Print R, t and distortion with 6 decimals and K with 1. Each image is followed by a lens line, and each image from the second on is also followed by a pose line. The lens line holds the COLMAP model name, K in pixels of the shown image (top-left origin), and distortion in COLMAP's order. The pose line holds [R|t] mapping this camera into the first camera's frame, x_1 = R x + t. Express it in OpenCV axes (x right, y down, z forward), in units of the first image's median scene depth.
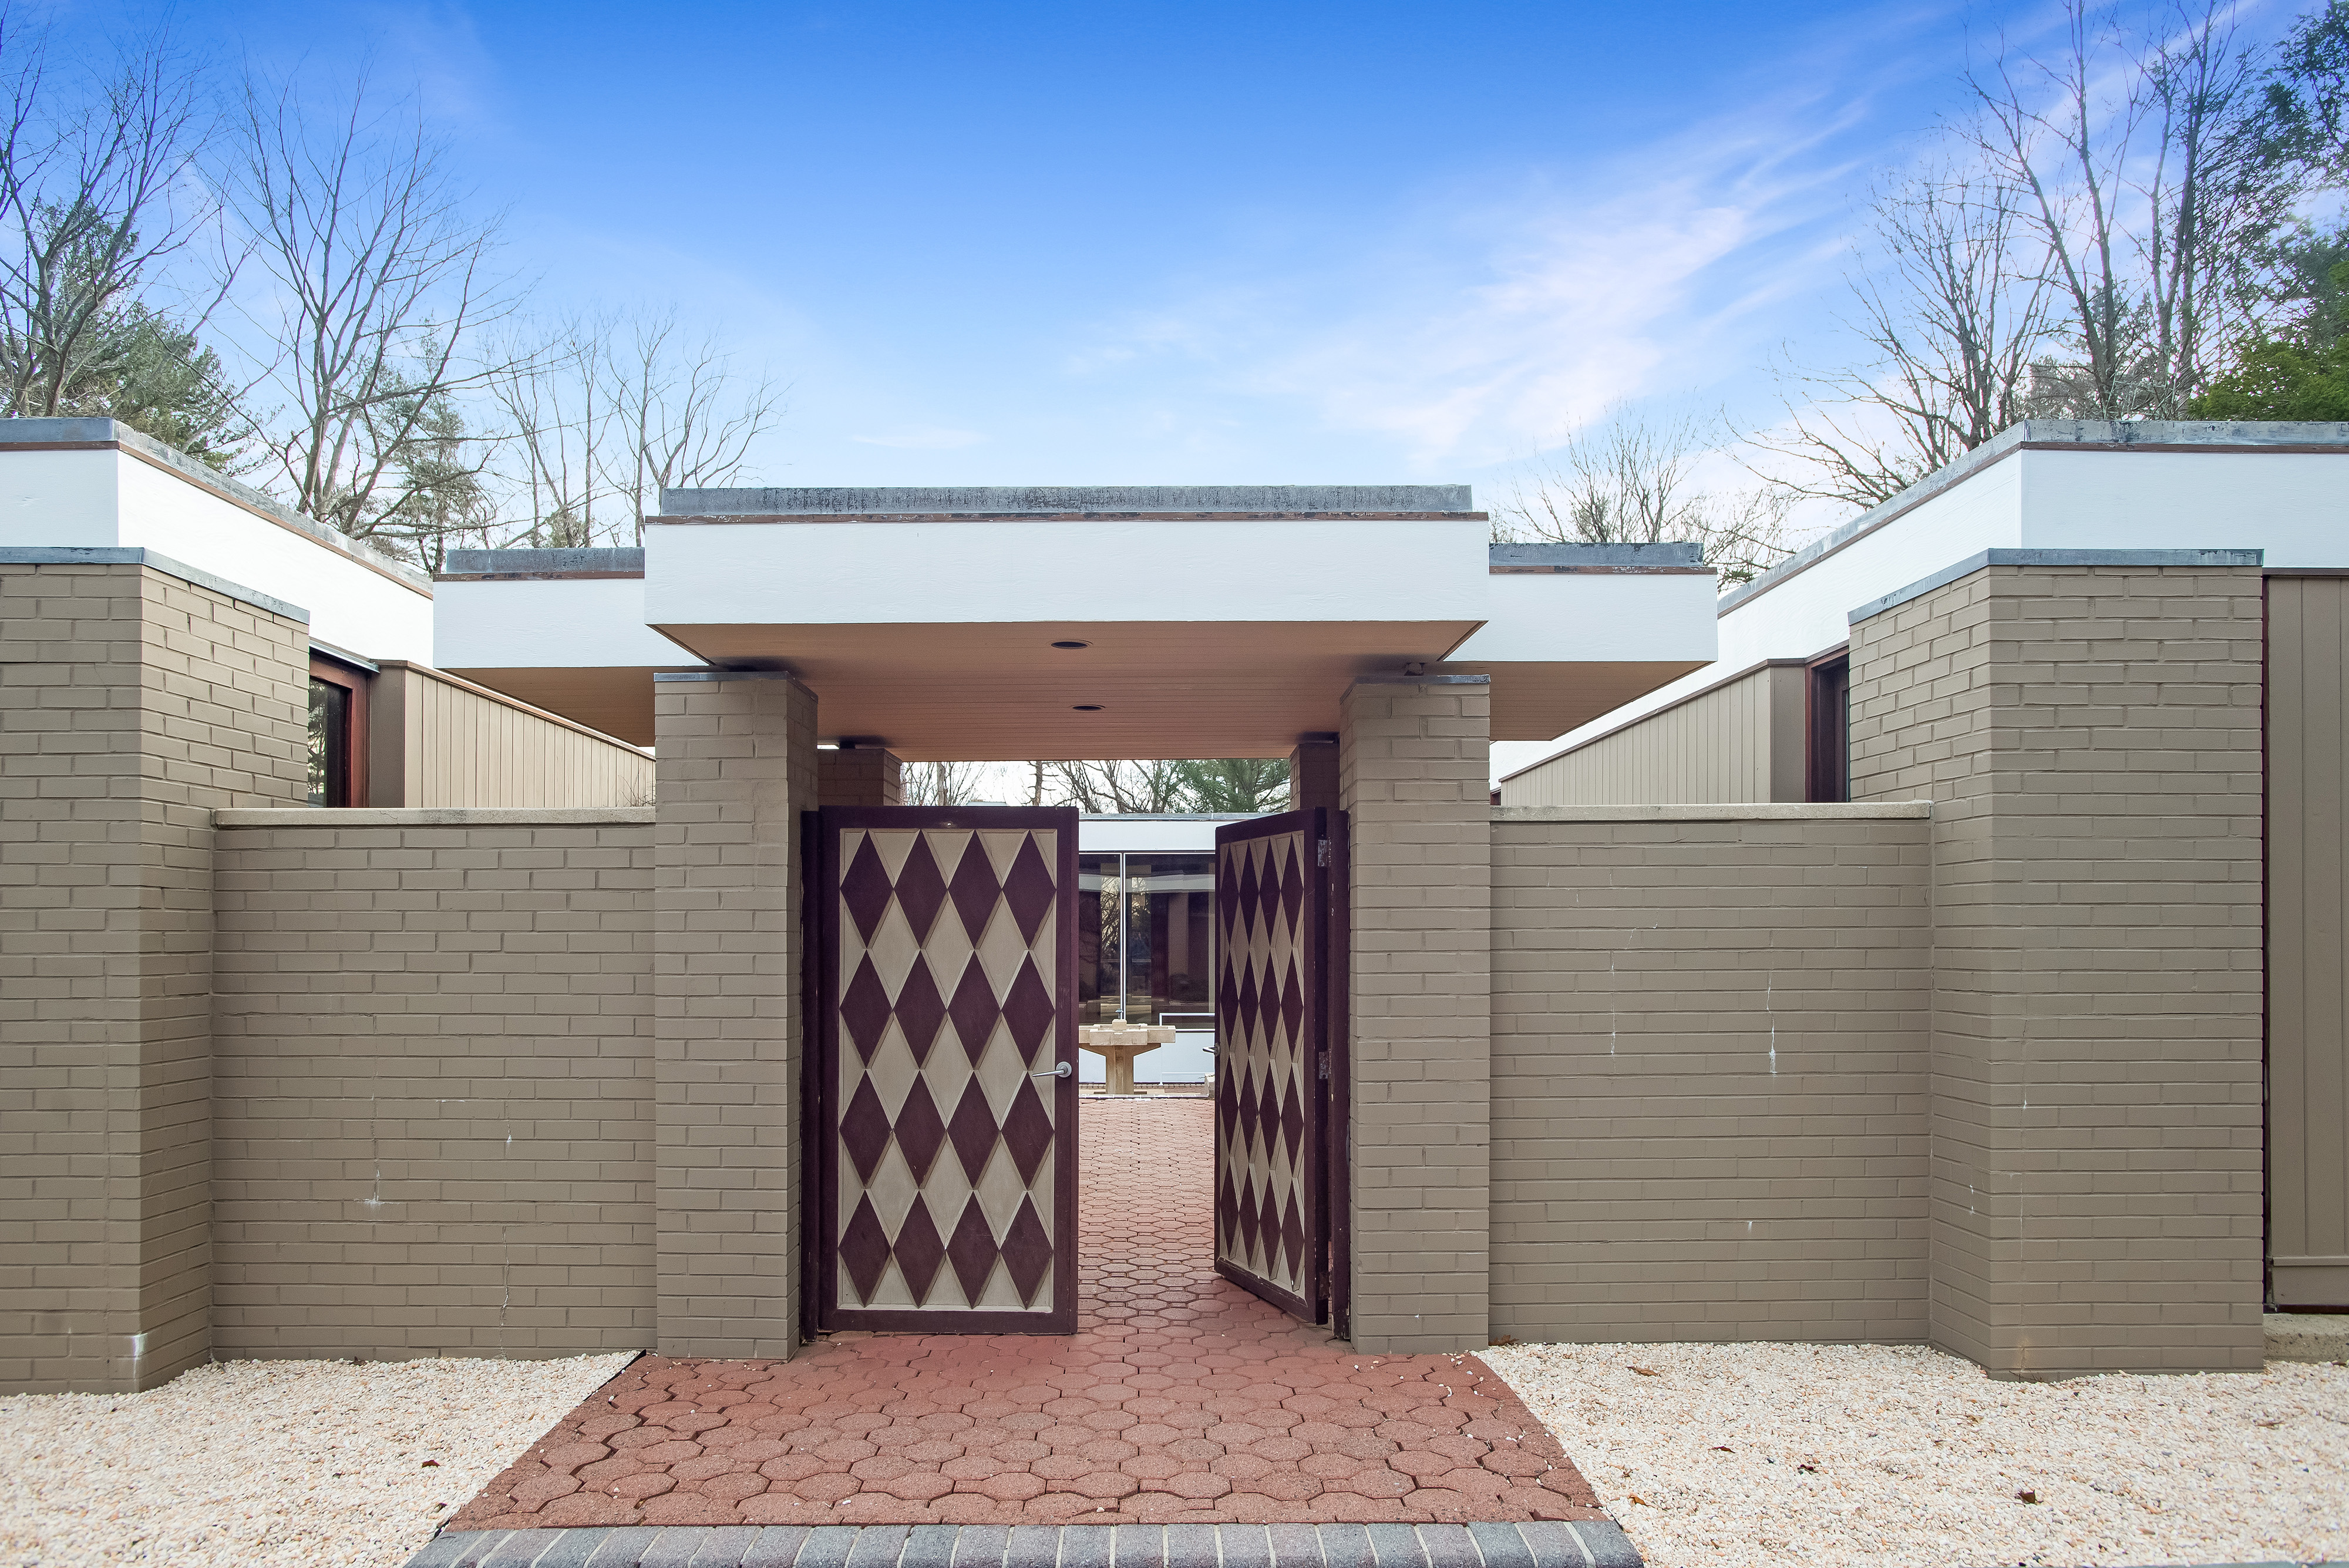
lens RADIAL K [[1513.3, 0, 1192.9], [0, 1513.3, 943.3], [0, 0, 1]] dist [0.000511, 0.001352]
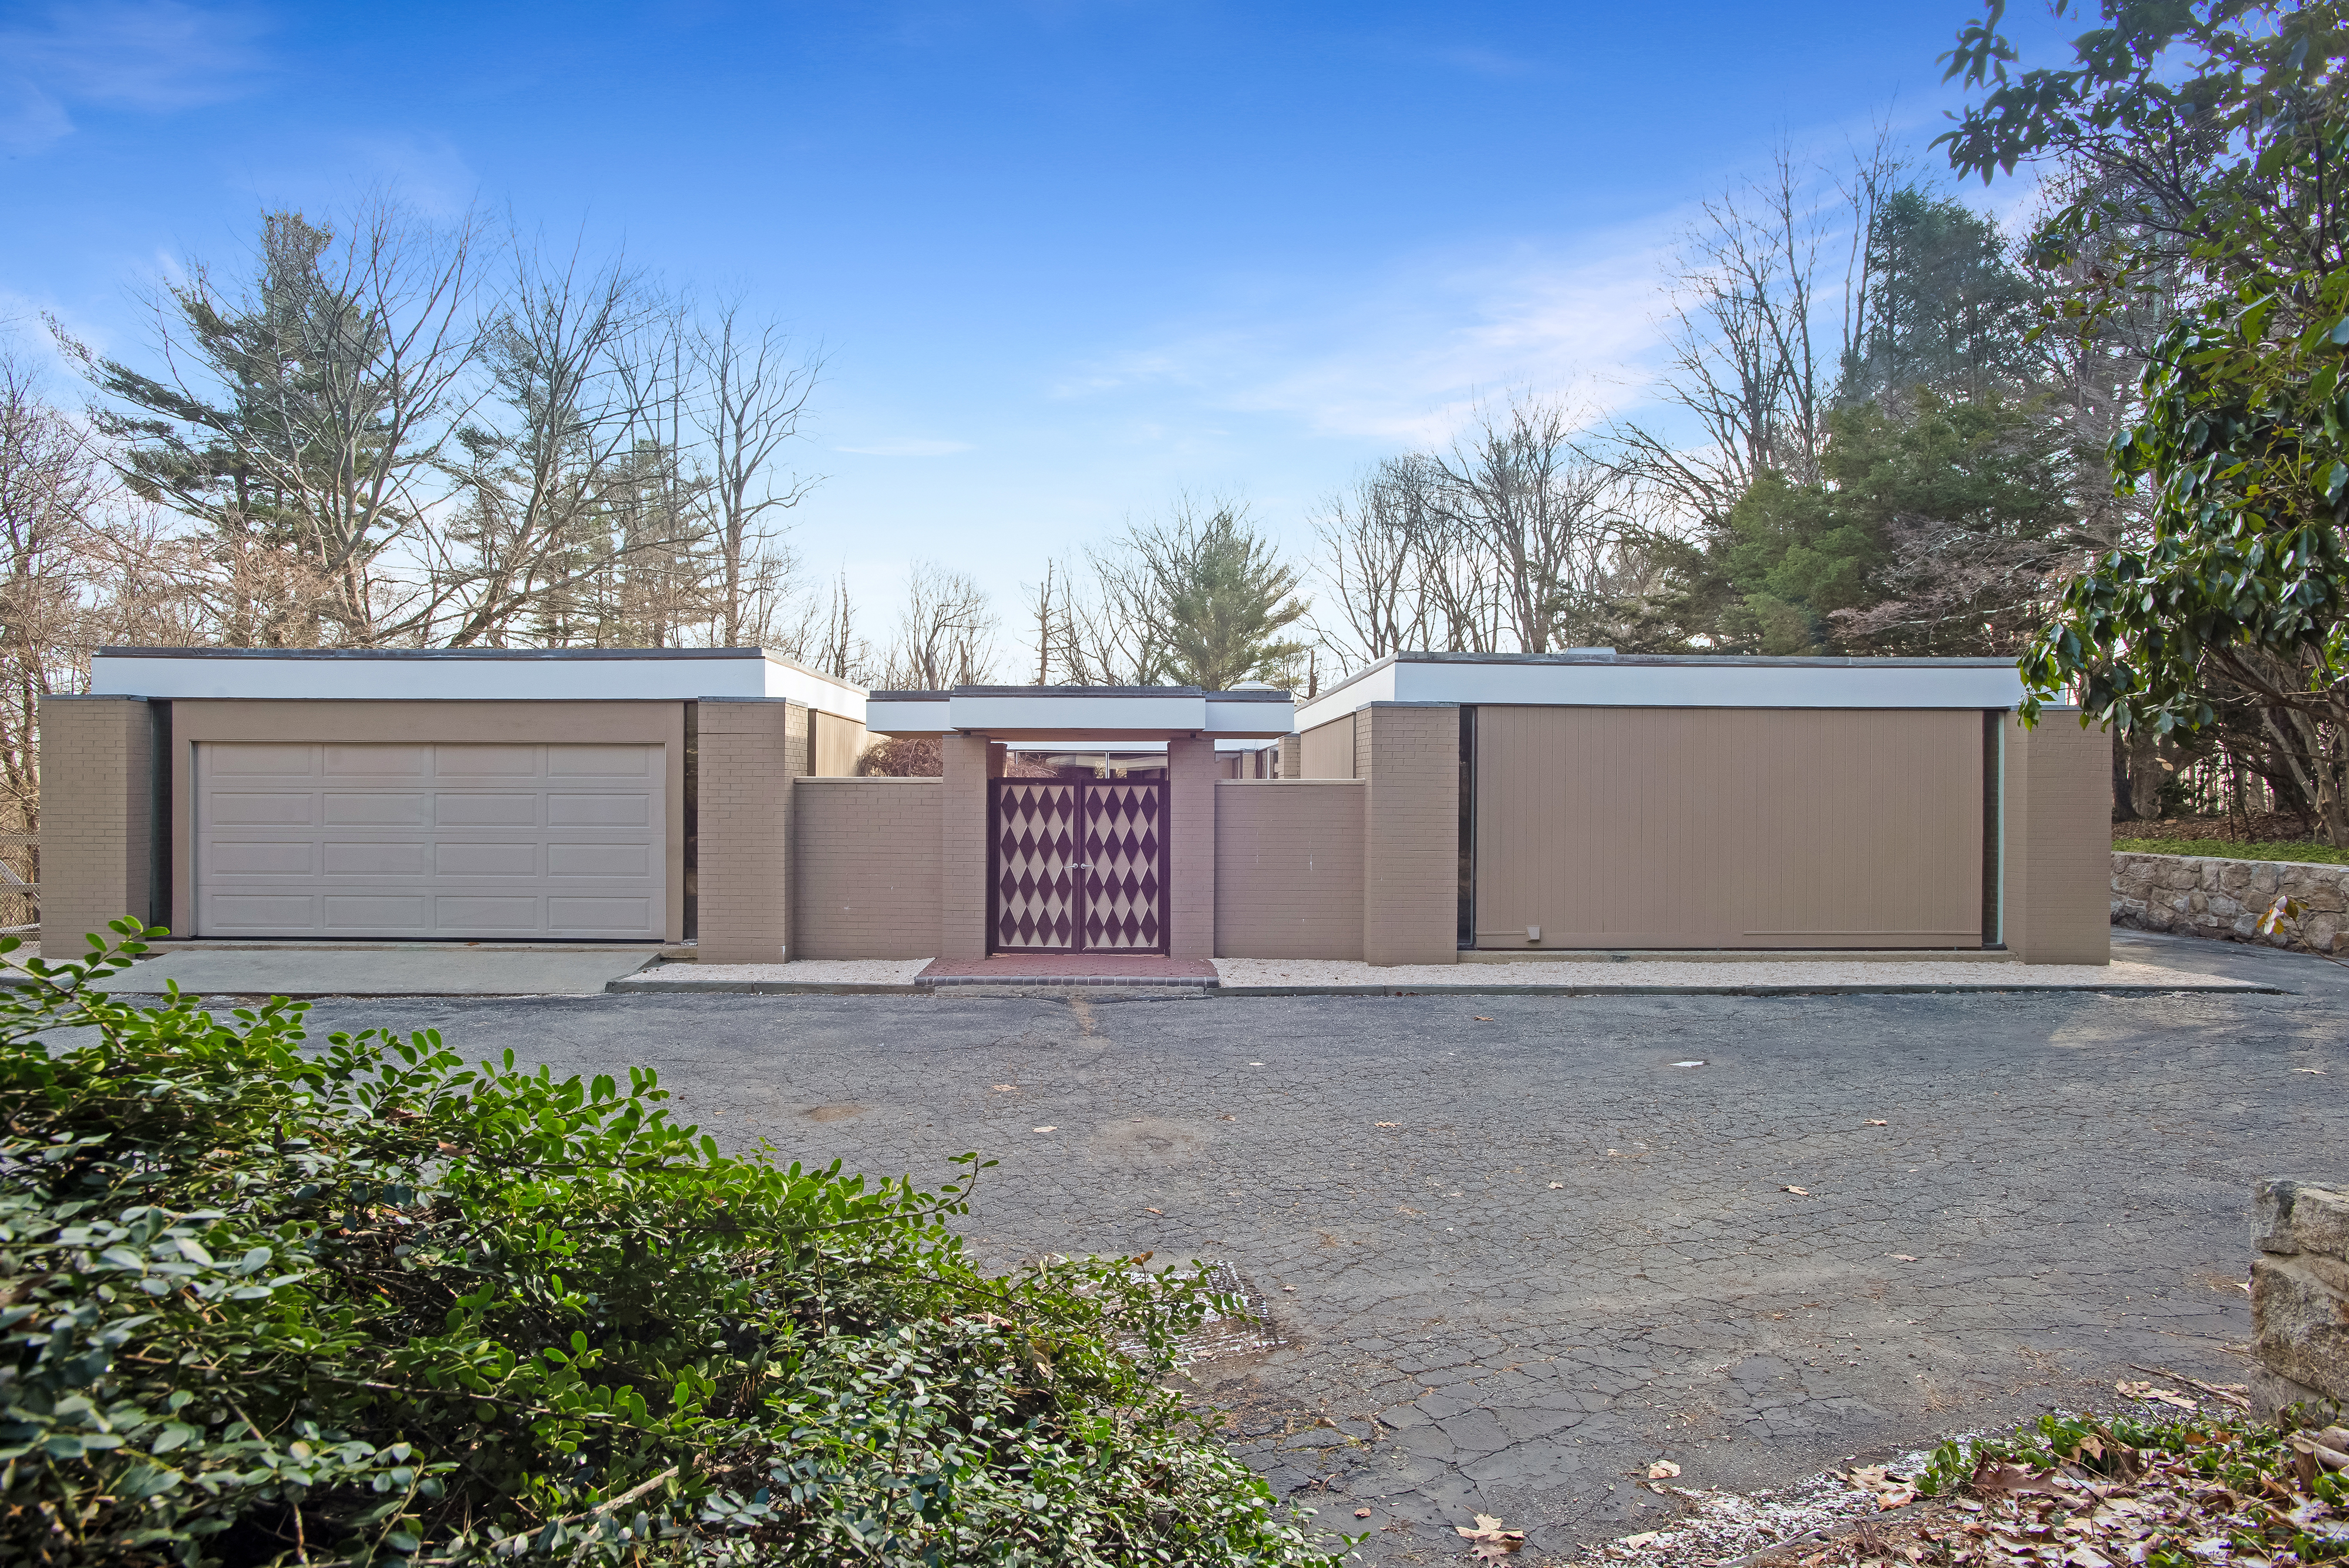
lens RADIAL K [[1552.5, 0, 1171.4], [0, 1552.5, 793.8], [0, 0, 1]] dist [-0.029773, 0.002817]
pose [[0.999900, 0.005050, -0.013236, 0.143763], [-0.005056, 0.999987, -0.000421, -0.058933], [0.013234, 0.000488, 0.999912, -2.059714]]
